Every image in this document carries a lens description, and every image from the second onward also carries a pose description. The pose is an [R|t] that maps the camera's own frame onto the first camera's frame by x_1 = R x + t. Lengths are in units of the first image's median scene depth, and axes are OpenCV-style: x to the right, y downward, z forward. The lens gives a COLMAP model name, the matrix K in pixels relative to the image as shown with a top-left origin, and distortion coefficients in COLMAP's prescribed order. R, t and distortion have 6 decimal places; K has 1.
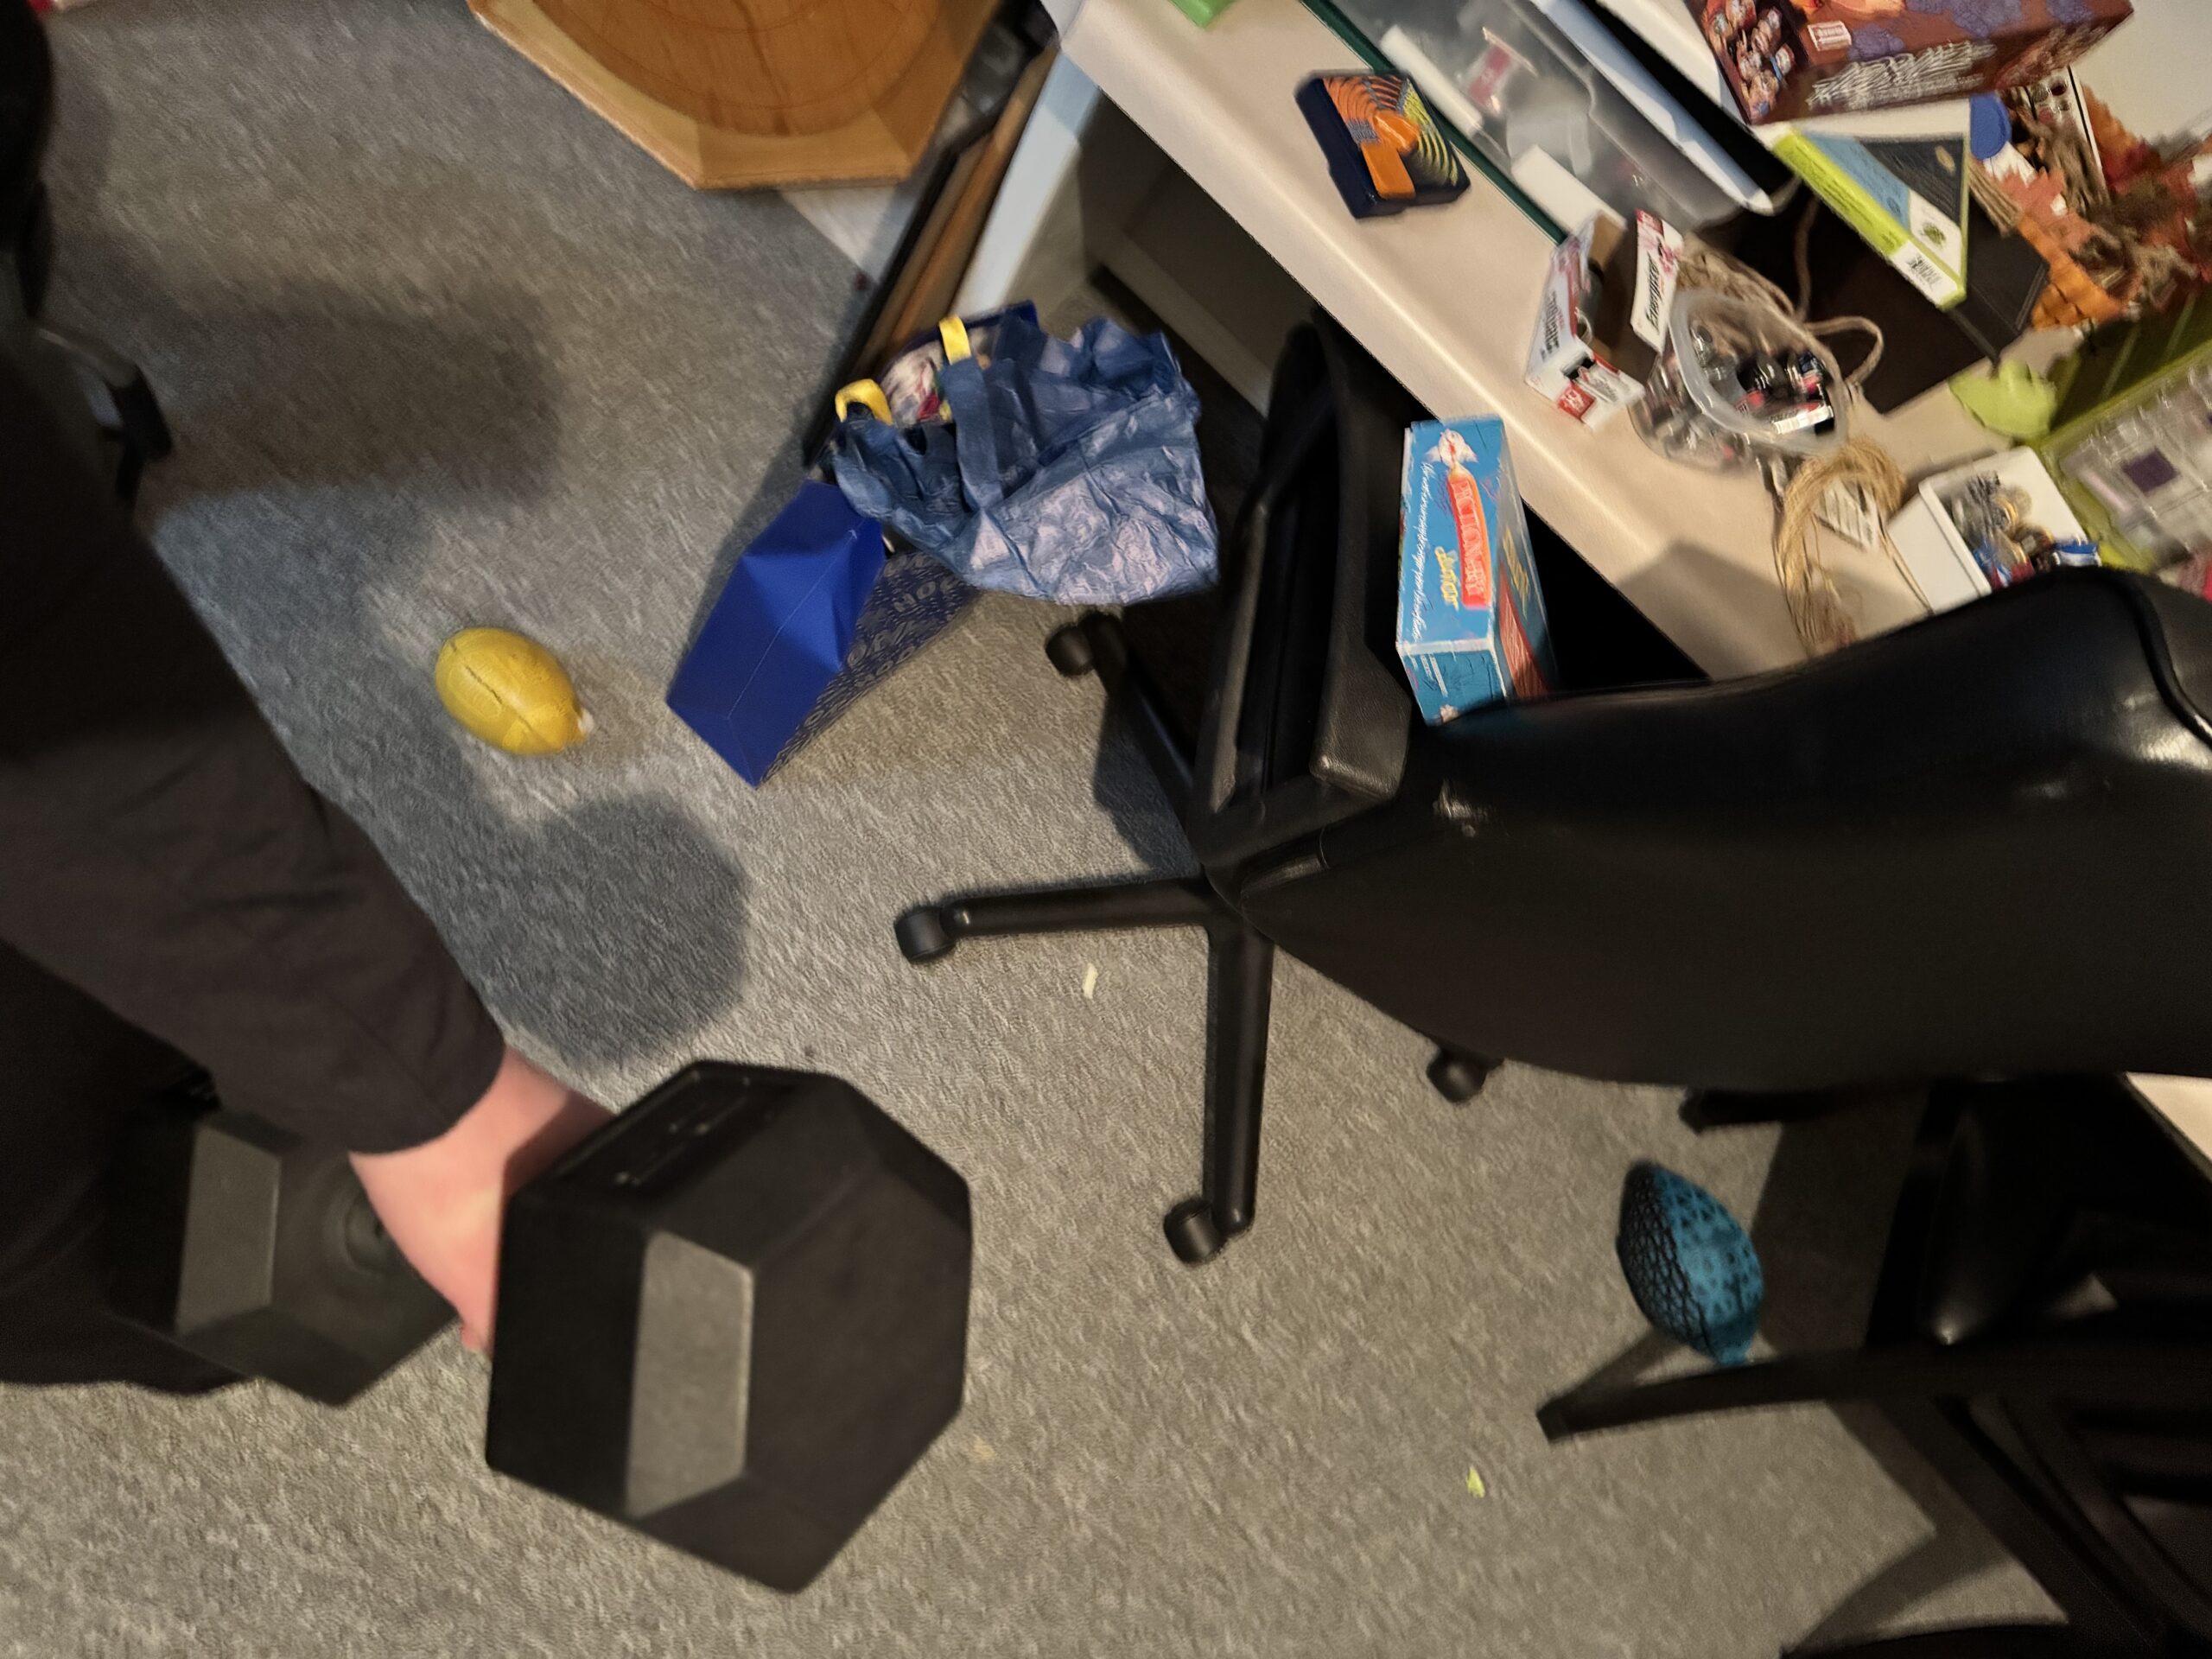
lens RADIAL K [[1534.4, 0, 1090.4], [0, 1534.4, 814.7], [0, 0, 1]] dist [0.056094, -0.079878]
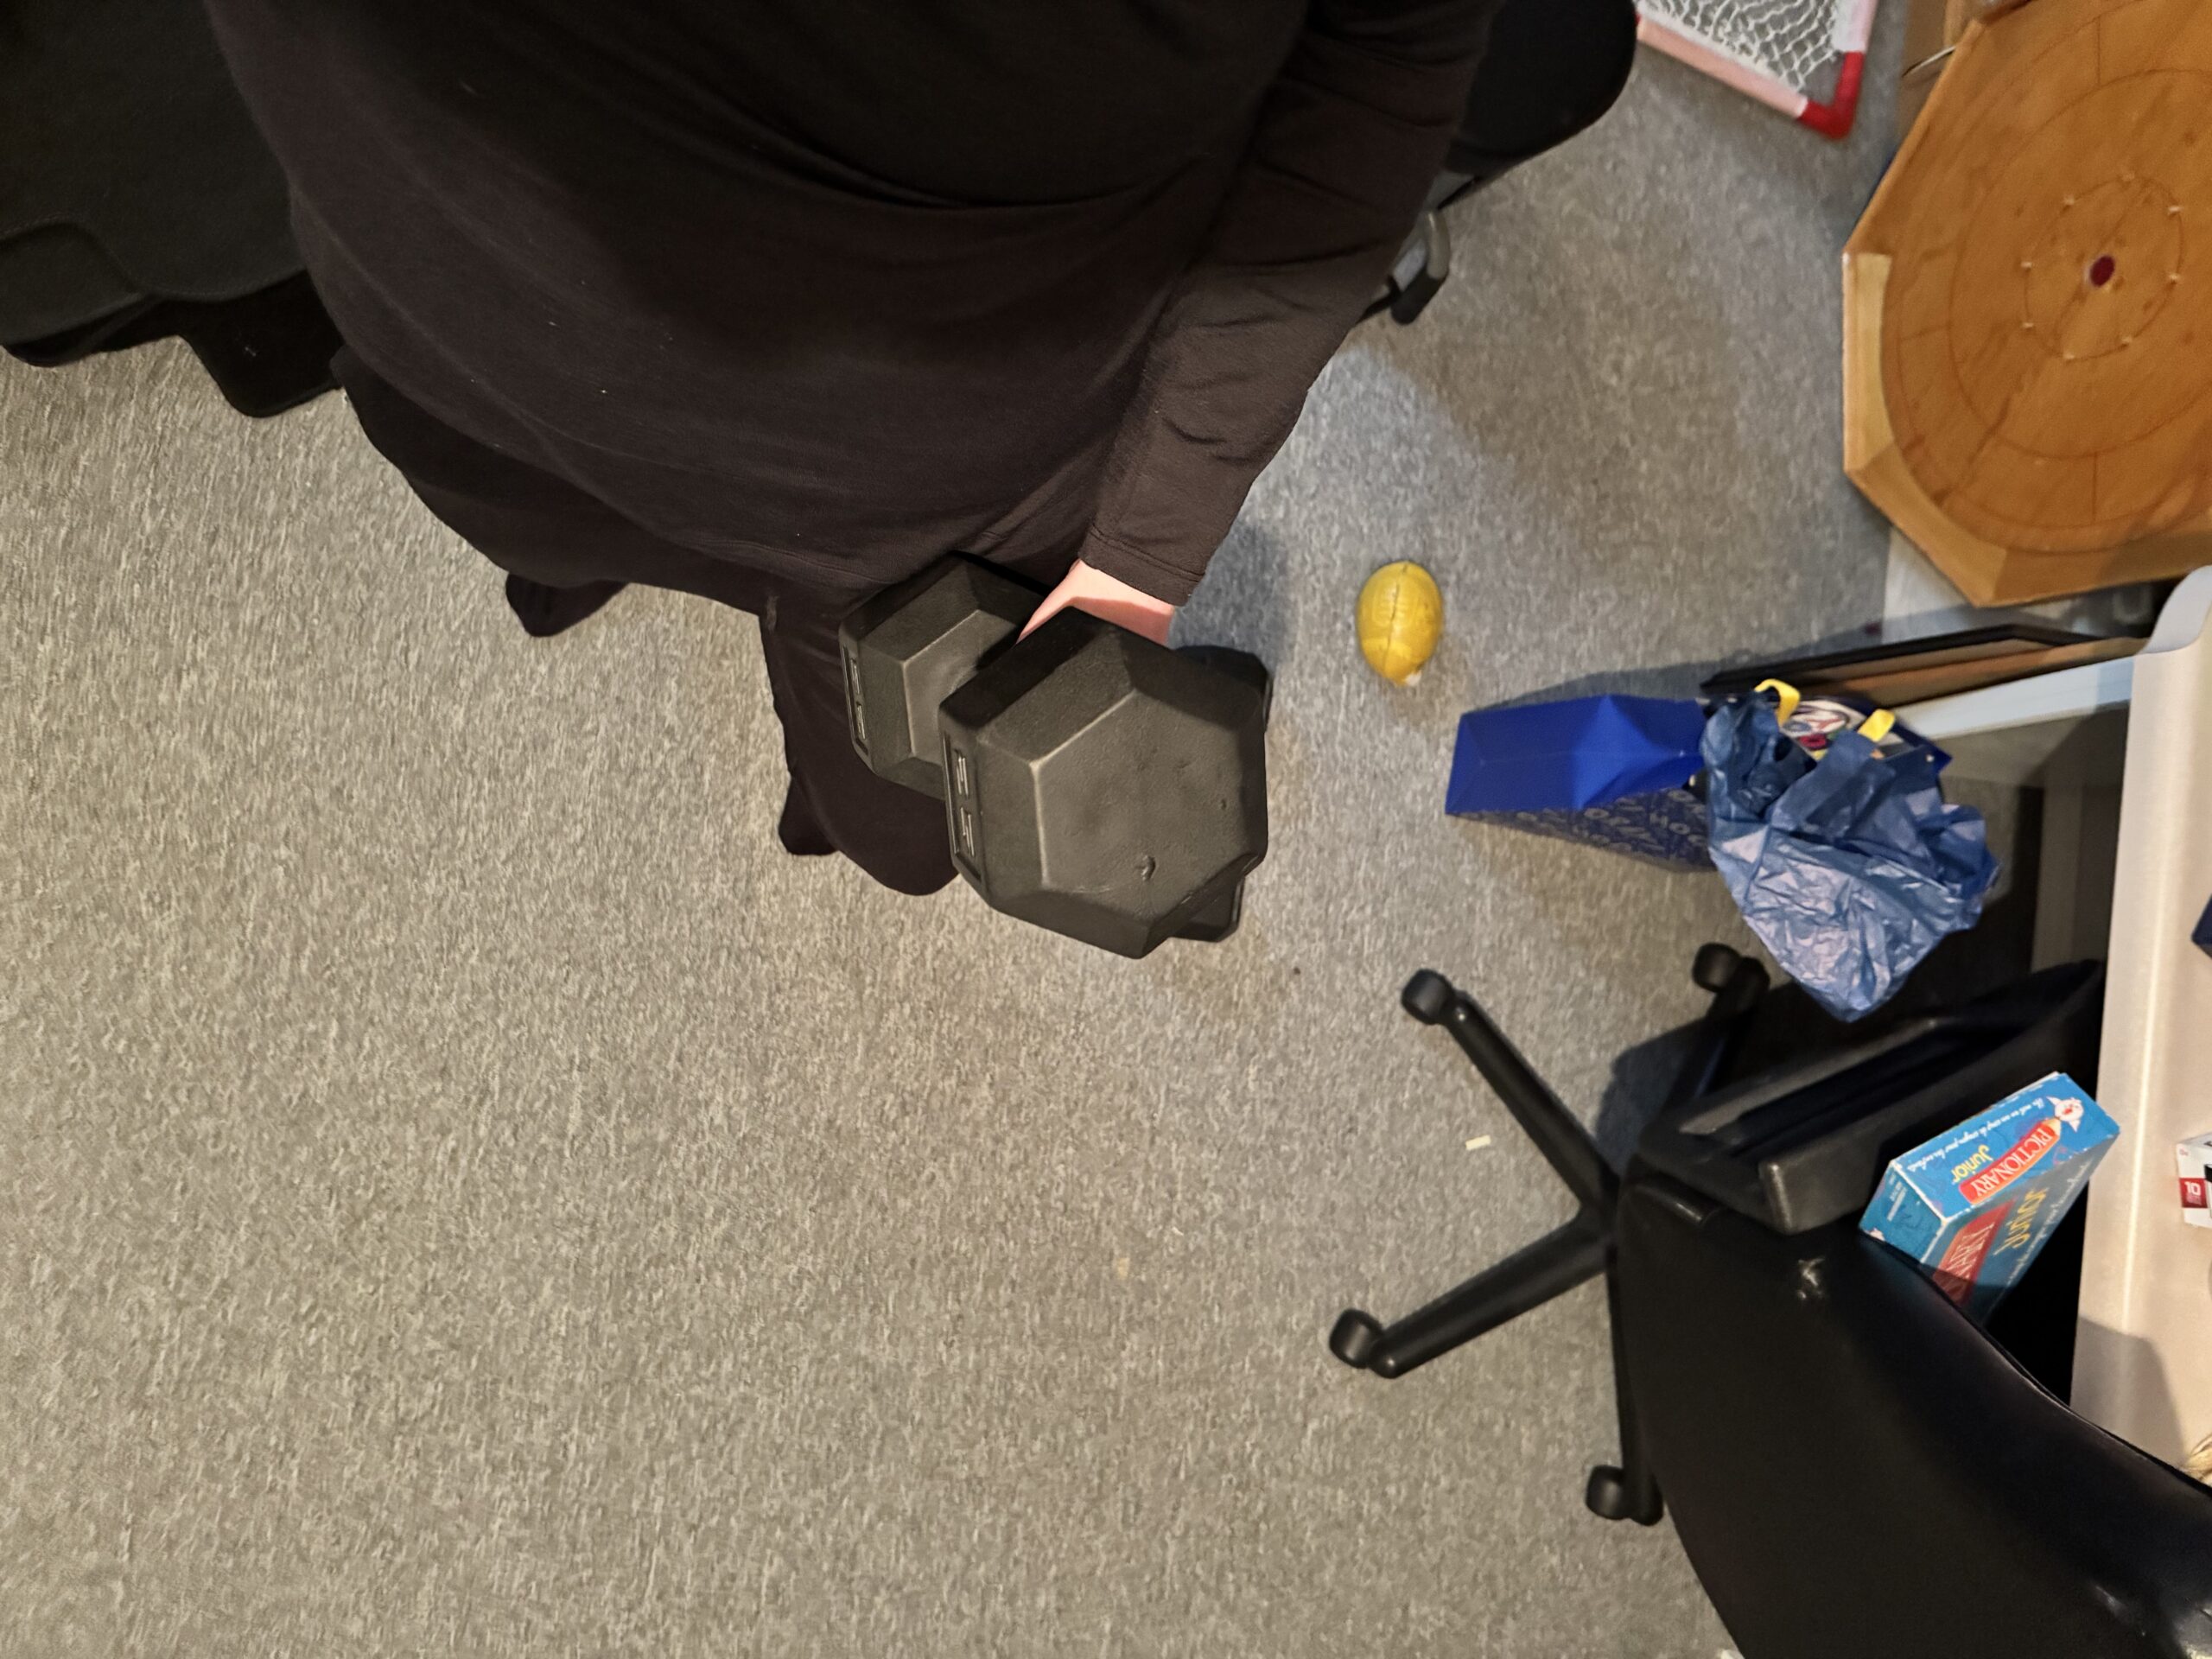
lens RADIAL K [[1534.4, 0, 1125.5], [0, 1534.4, 817.5], [0, 0, 1]] dist [0.056094, -0.079878]
pose [[0.528033, 0.790836, -0.309451, 0.029660], [-0.802755, 0.583707, 0.121946, 0.047355], [0.277067, 0.184022, 0.943064, -0.249335]]
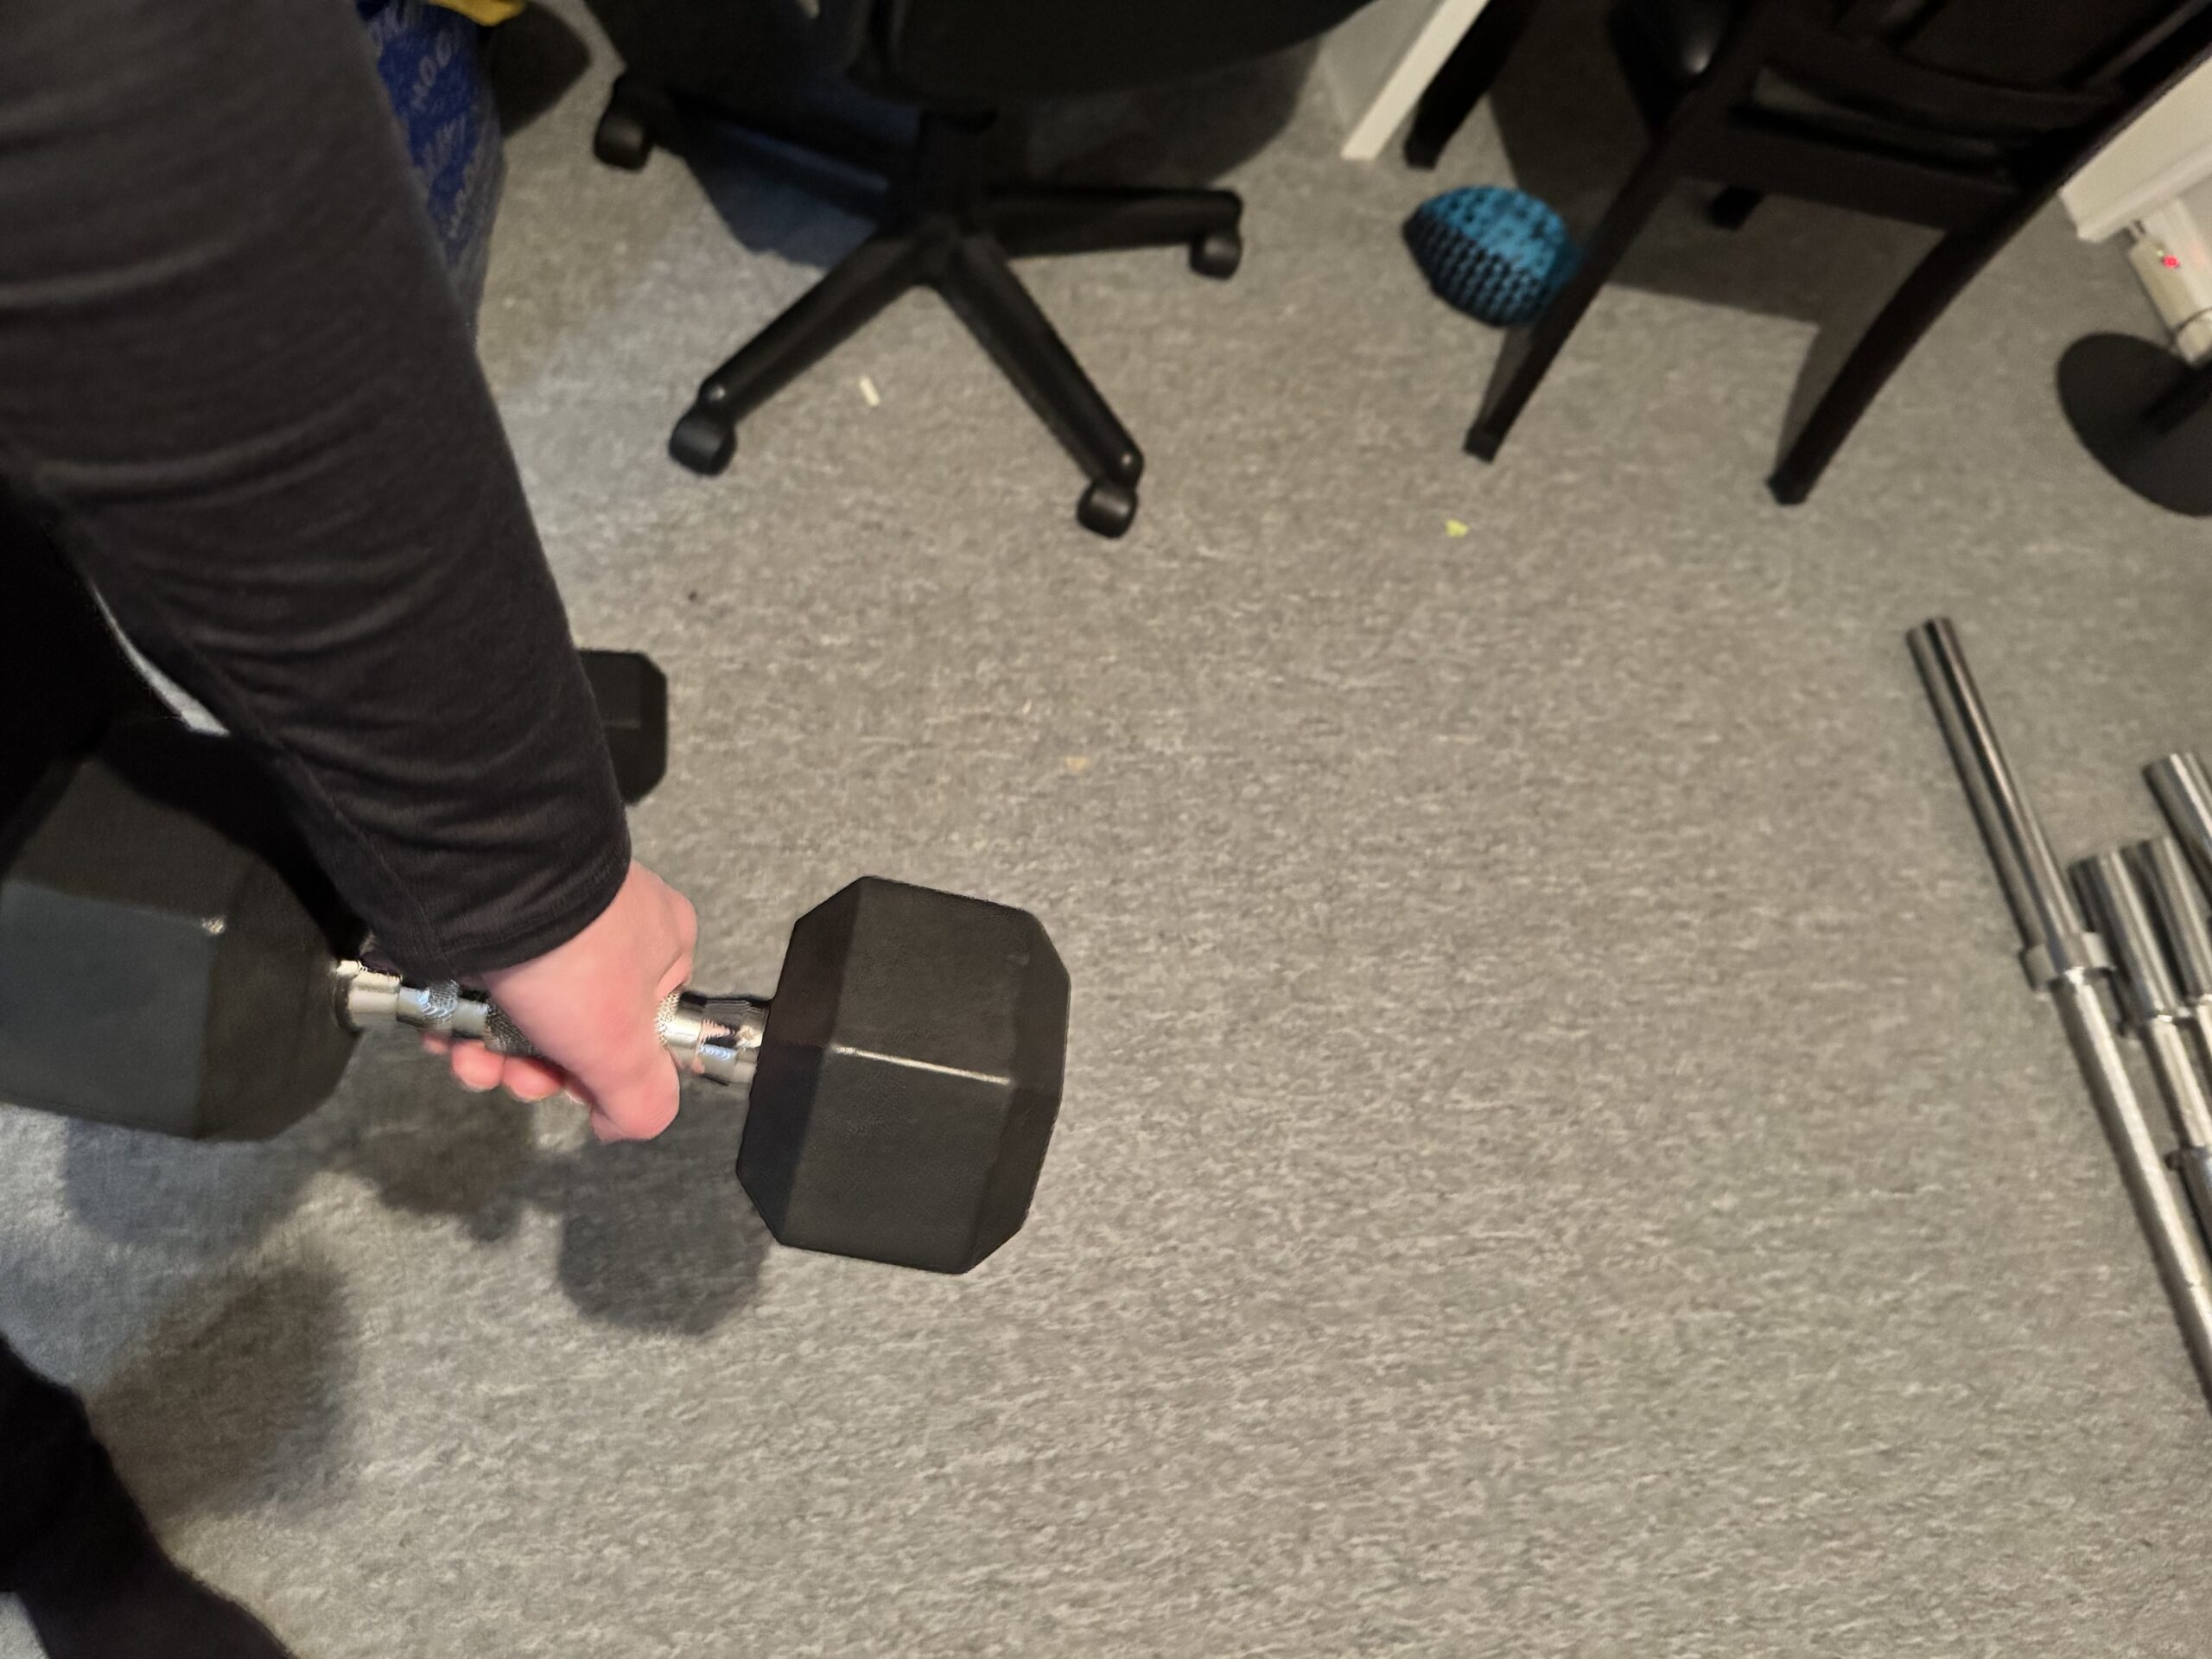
lens RADIAL K [[1534.4, 0, 1082.2], [0, 1534.4, 847.8], [0, 0, 1]] dist [0.056094, -0.079878]
pose [[0.753610, -0.657128, 0.015982, -0.127989], [0.638538, 0.737629, 0.219481, 0.237844], [-0.156016, -0.155198, 0.975486, -0.031901]]
